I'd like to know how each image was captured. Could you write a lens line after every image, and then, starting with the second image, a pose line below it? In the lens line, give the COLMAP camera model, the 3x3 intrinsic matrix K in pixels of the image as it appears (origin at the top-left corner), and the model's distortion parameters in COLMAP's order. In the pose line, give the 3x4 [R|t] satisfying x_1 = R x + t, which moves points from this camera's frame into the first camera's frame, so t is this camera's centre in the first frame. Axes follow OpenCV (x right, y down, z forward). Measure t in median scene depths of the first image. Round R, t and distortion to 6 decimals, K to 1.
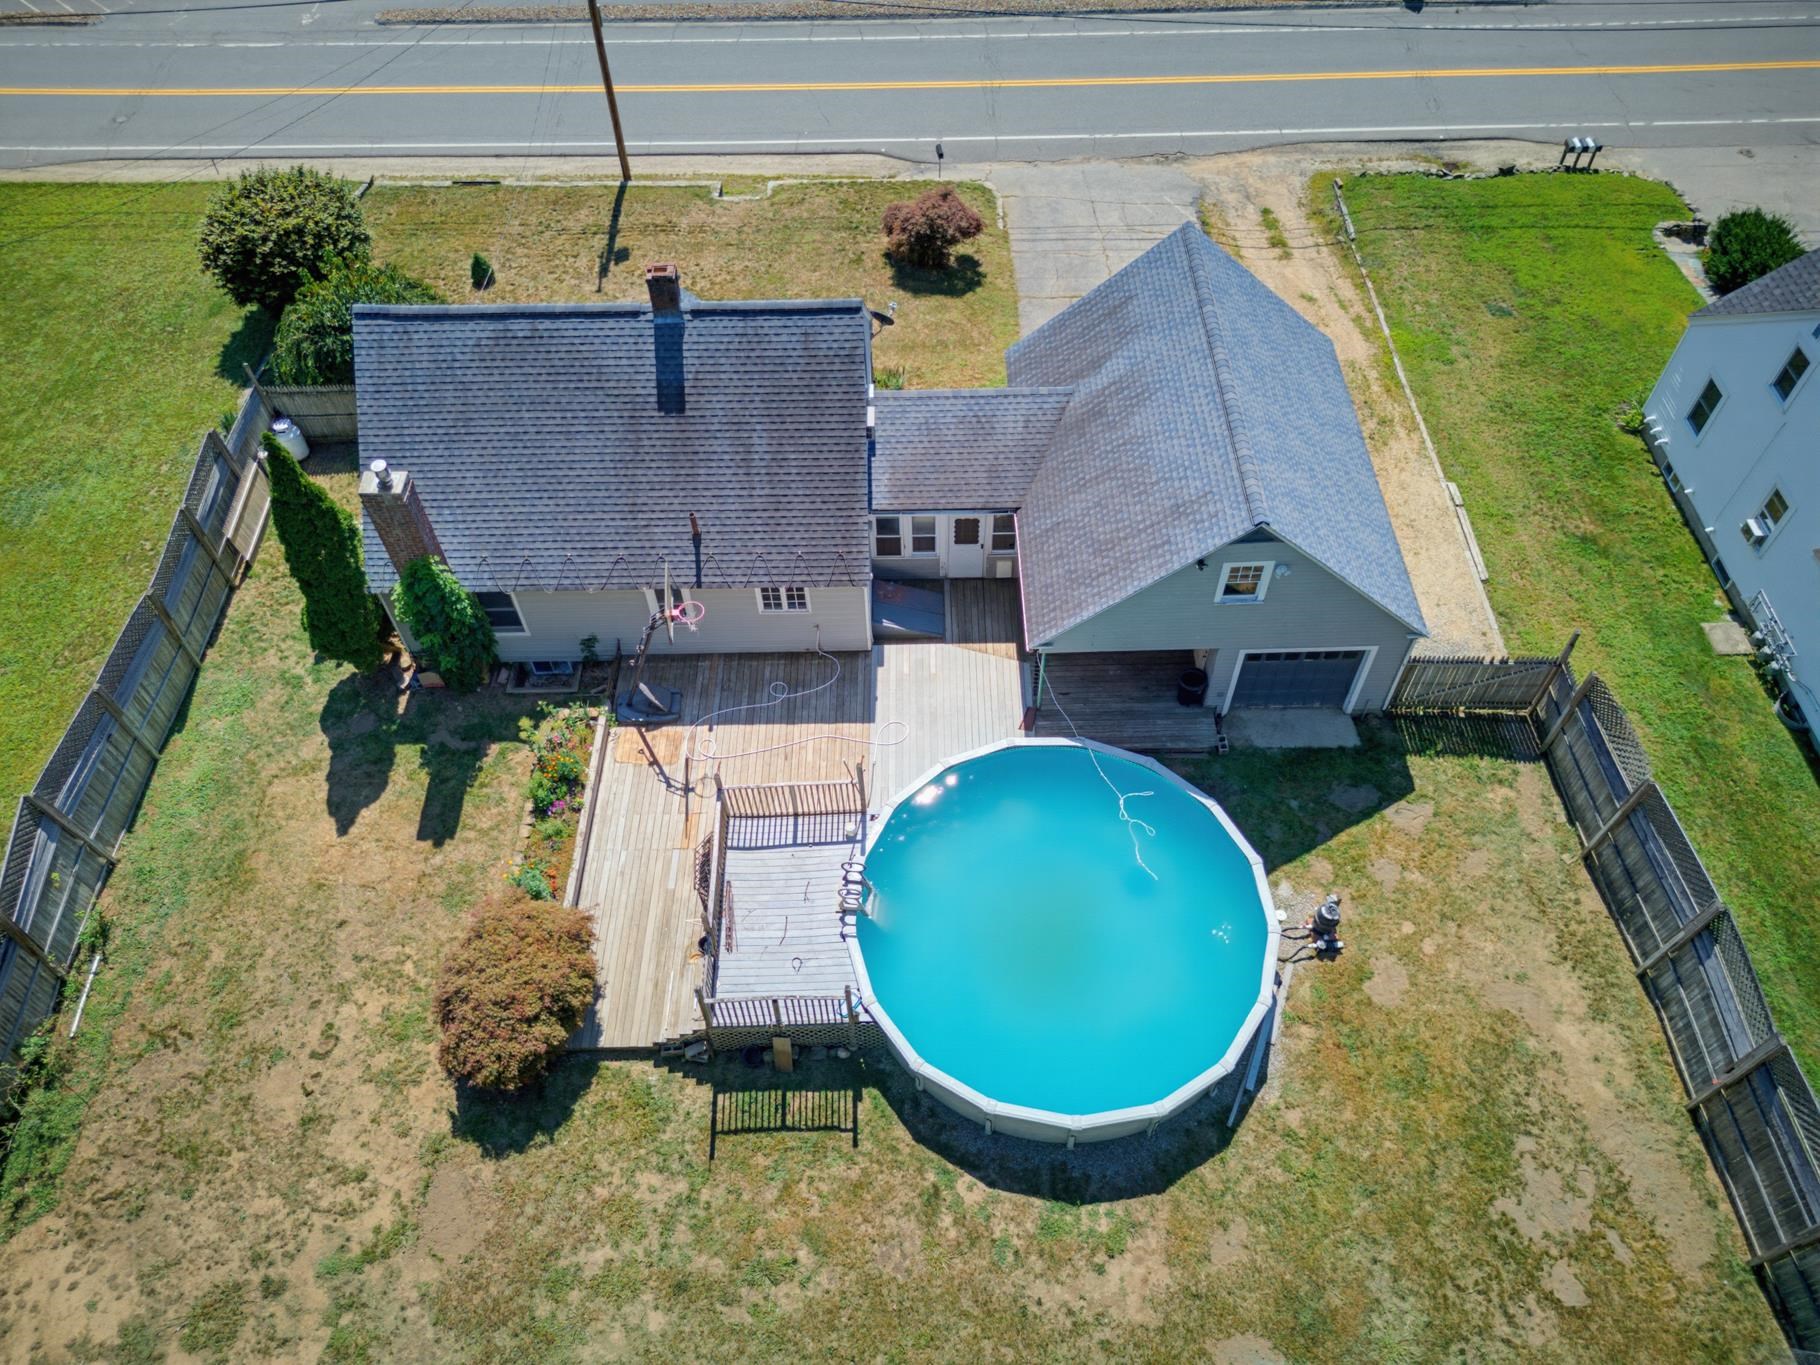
lens RADIAL K [[1255.4, 0, 898.2], [0, 1255.4, 676.1], [0, 0, 1]] dist [0.060578, -0.065499]
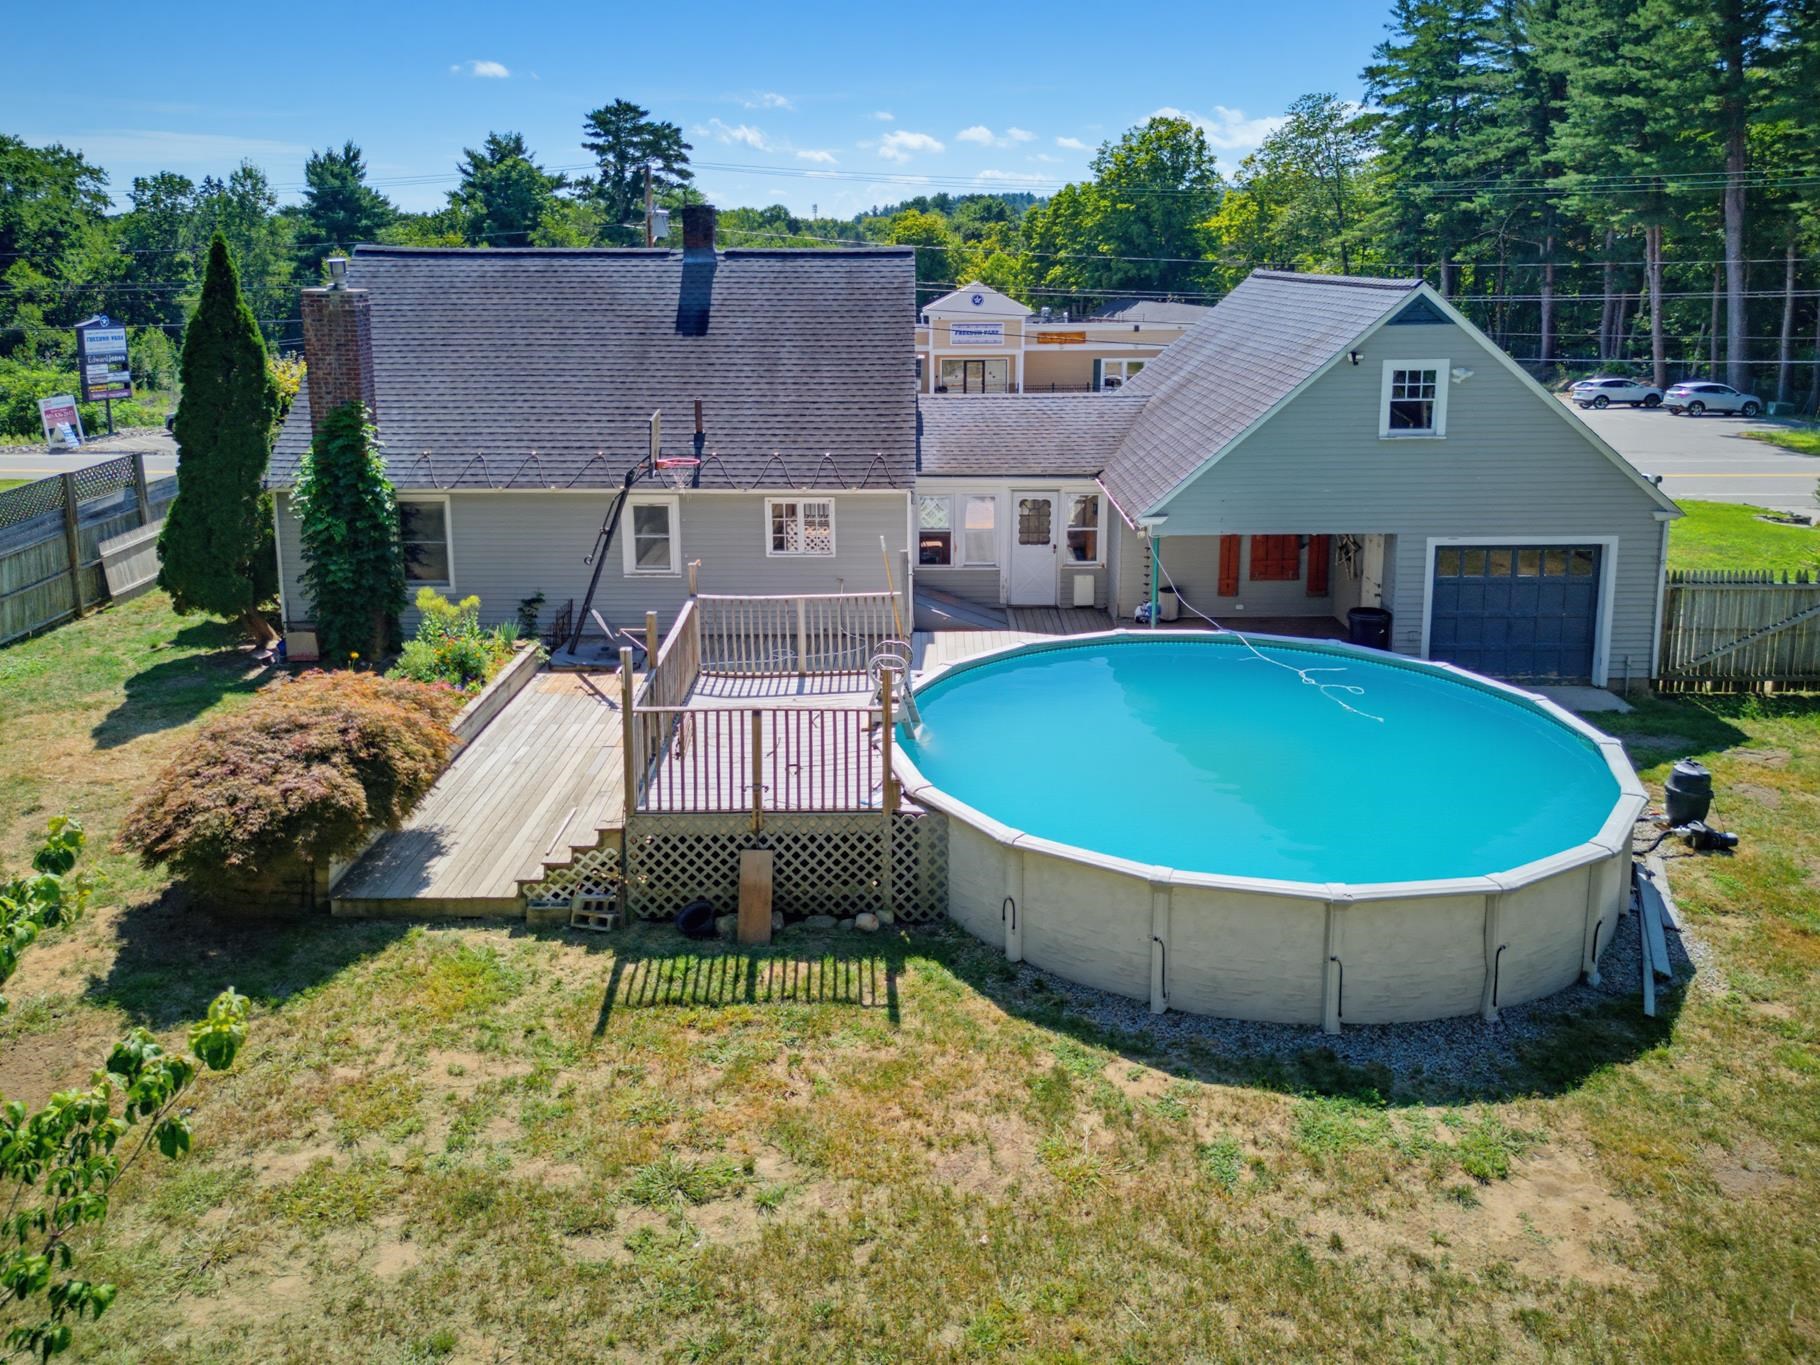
lens RADIAL K [[1334.0, 0, 890.2], [0, 1334.0, 481.6], [0, 0, 1]] dist [0.061723, -0.042386]
pose [[0.999570, 0.022497, -0.018821, -0.028563], [-0.029308, 0.740478, -0.671441, 0.575400], [-0.001169, 0.671704, 0.740819, 0.480782]]
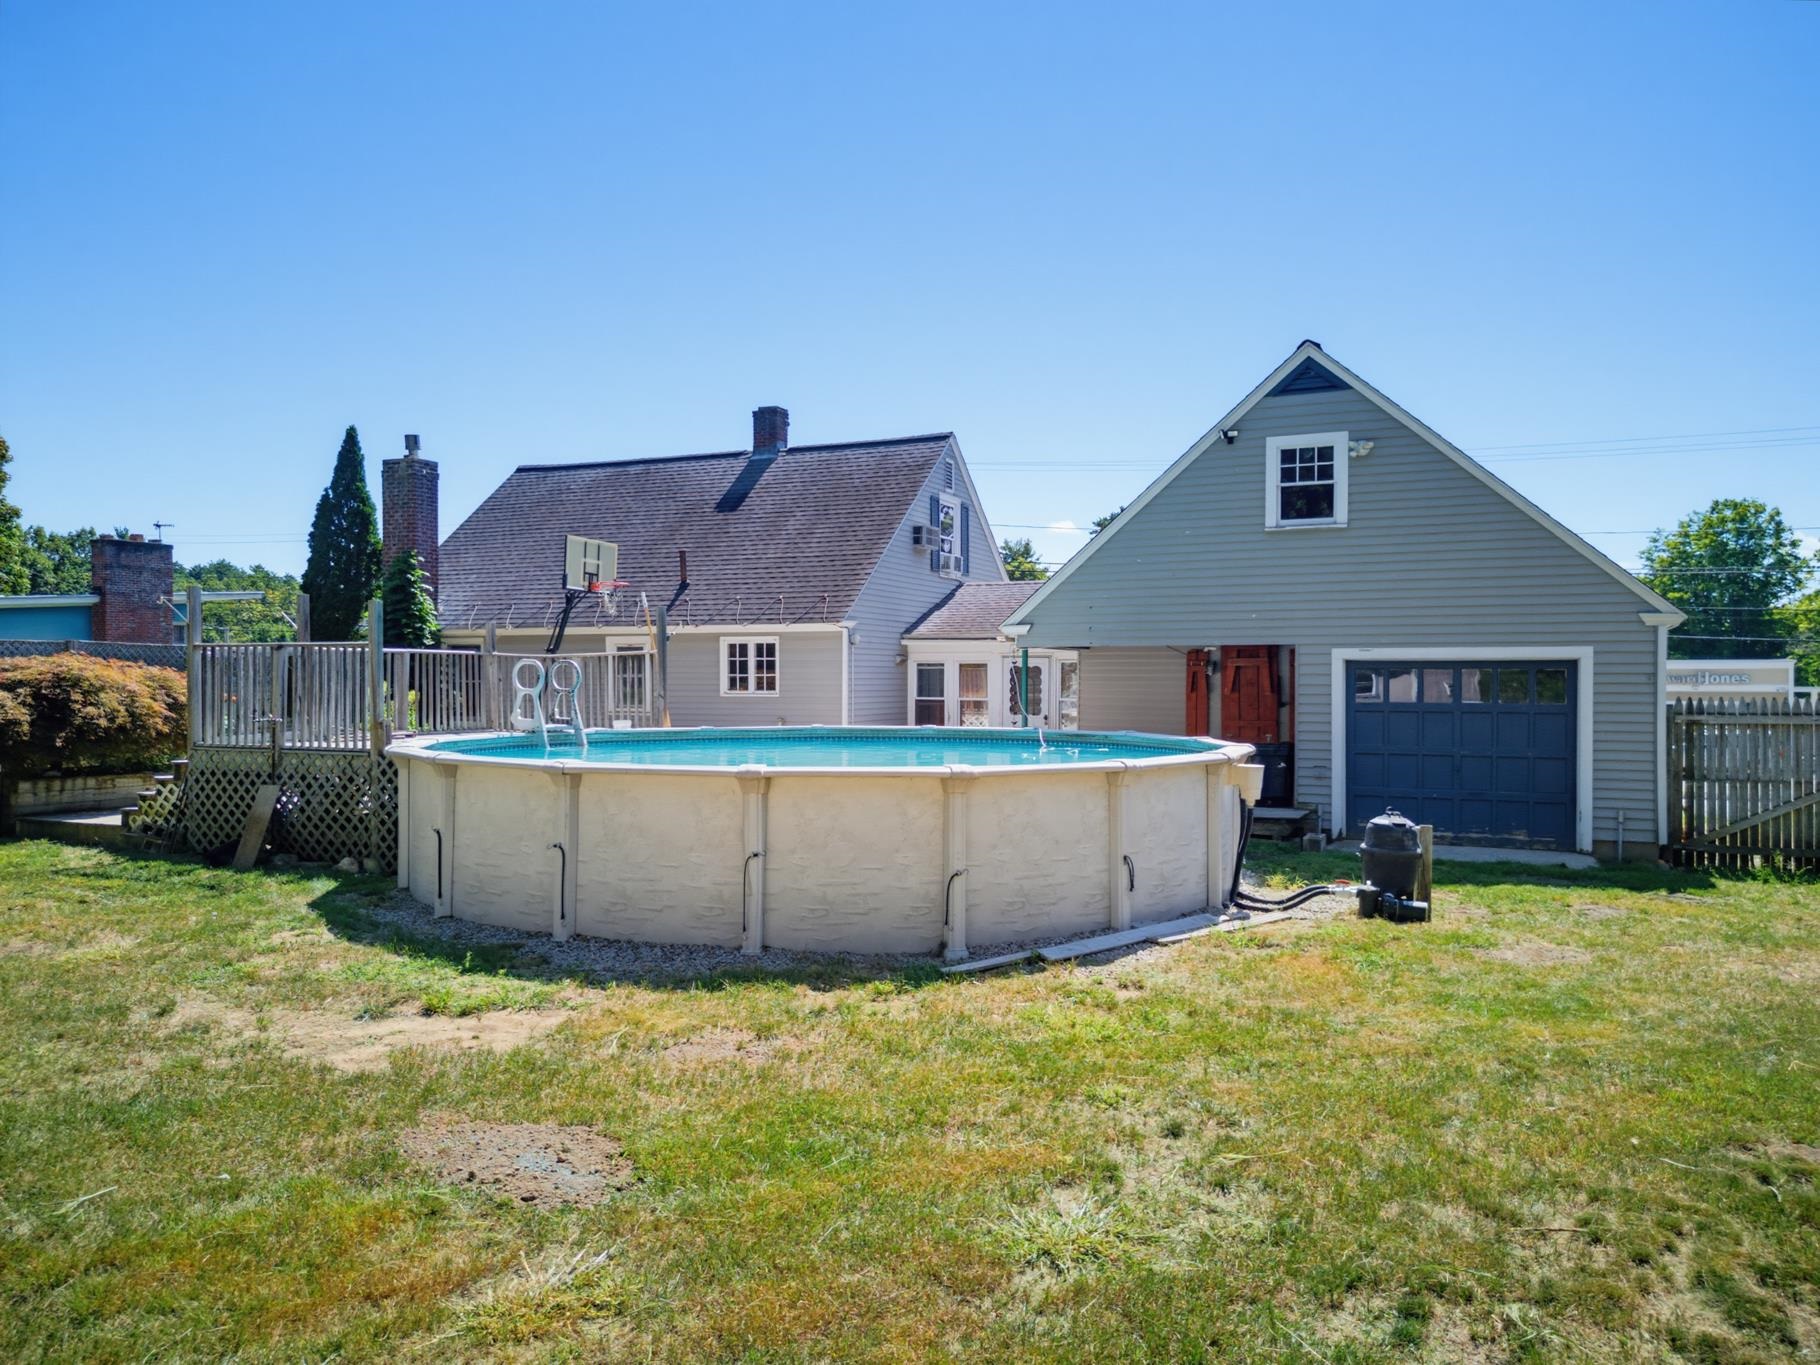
lens RADIAL K [[1279.3, 0, 910.0], [0, 1279.3, 682.5], [0, 0, 1]] dist [0.067213, -0.071145]
pose [[0.903610, 0.028502, -0.427407, 0.417080], [-0.353357, 0.613604, -0.706136, 0.581568], [0.242132, 0.789099, 0.564531, 0.736125]]
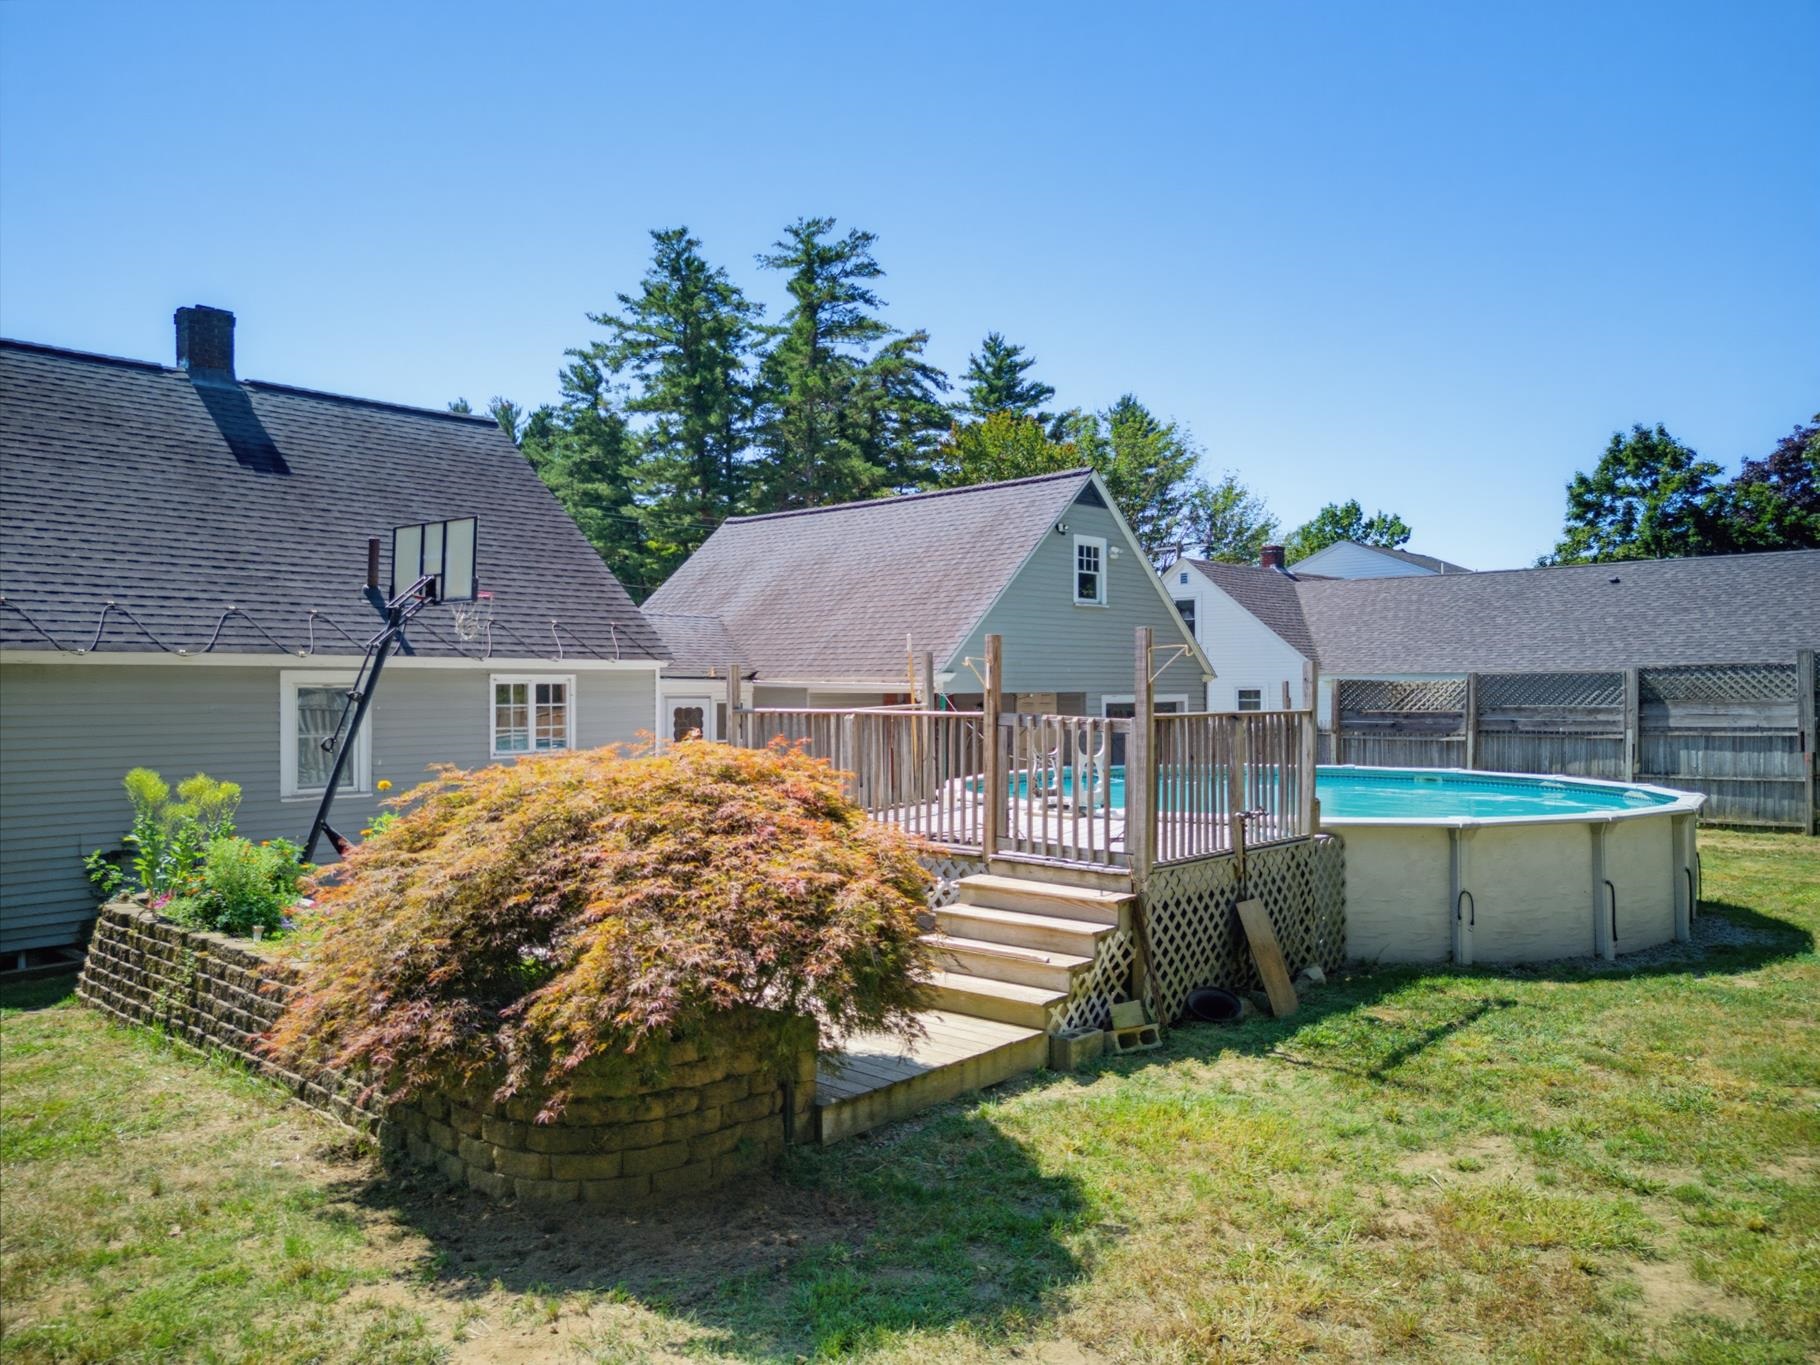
lens RADIAL K [[1279.3, 0, 910.0], [0, 1279.3, 682.5], [0, 0, 1]] dist [0.067213, -0.071145]
pose [[0.681826, 0.027206, 0.731009, -0.495679], [0.570184, 0.606258, -0.554384, 0.428834], [-0.458262, 0.794803, 0.397850, 0.855610]]
